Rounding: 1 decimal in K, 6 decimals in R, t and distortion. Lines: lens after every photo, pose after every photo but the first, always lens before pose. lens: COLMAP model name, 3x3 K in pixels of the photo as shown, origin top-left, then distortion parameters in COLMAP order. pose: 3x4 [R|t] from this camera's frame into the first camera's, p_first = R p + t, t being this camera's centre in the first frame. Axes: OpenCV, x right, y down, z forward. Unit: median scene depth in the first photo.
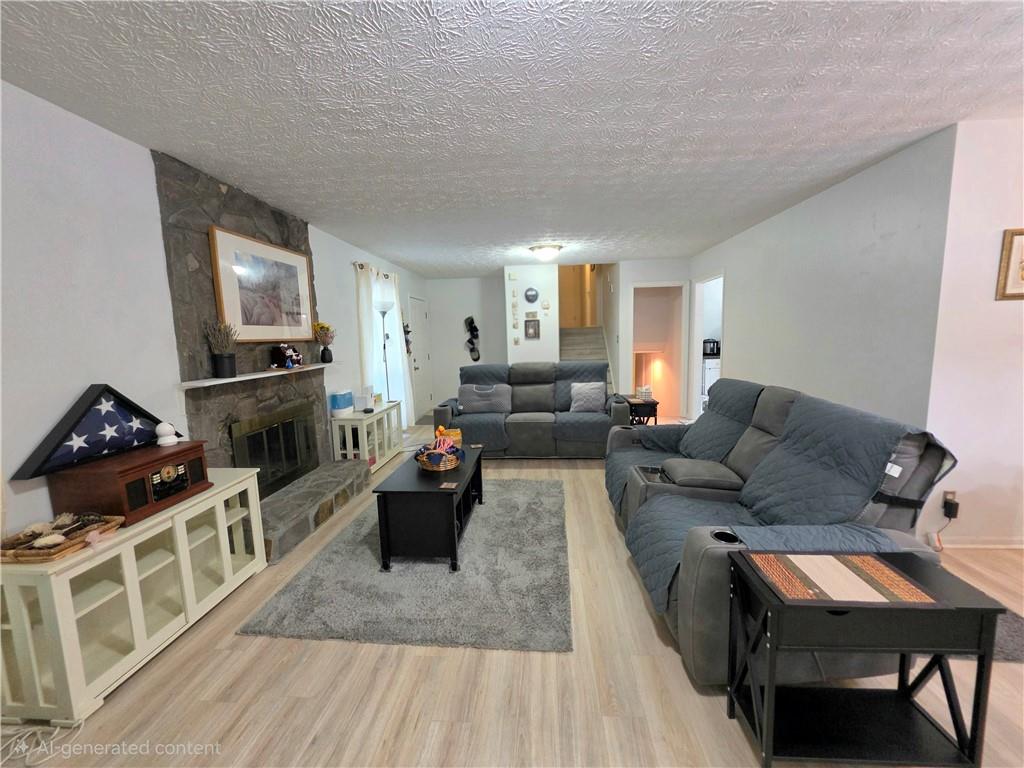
lens RADIAL K [[411.6, 0, 513.7], [0, 411.6, 388.6], [0, 0, 1]] dist [-0.001216, 0.001643]
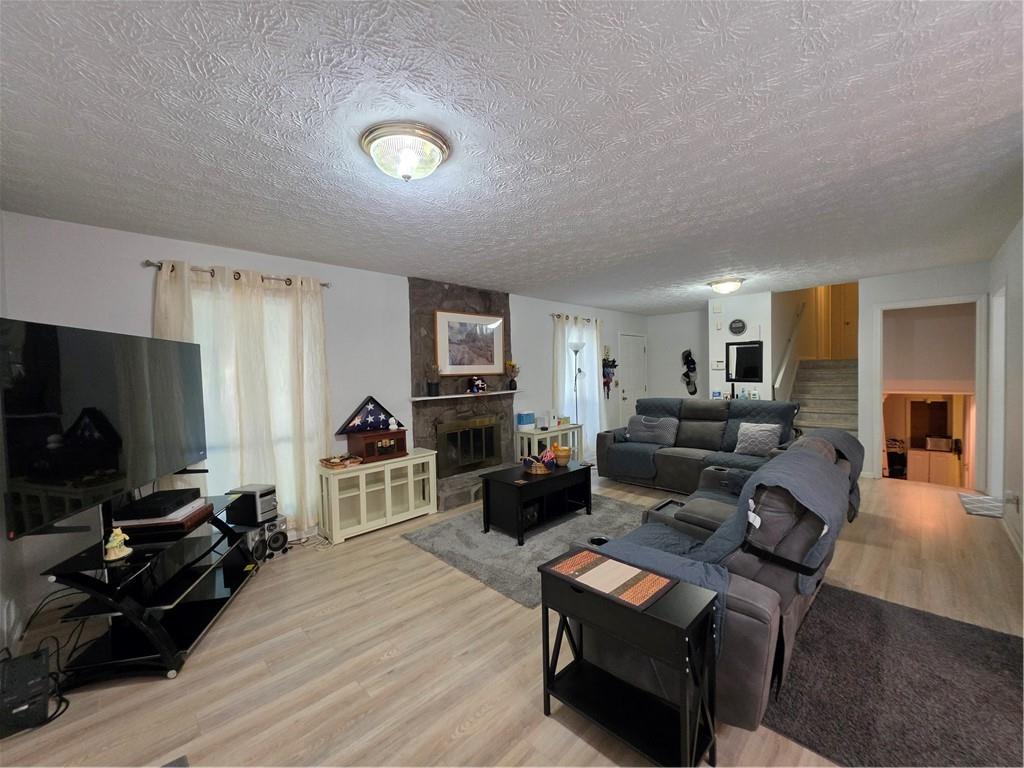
lens RADIAL K [[411.6, 0, 506.1], [0, 411.6, 385.6], [0, 0, 1]] dist [-0.001216, 0.001643]
pose [[0.755857, 0.033576, -0.653875, 0.616356], [-0.083664, 0.995450, -0.045597, -0.017509], [0.649369, 0.089170, 0.755227, -0.096237]]
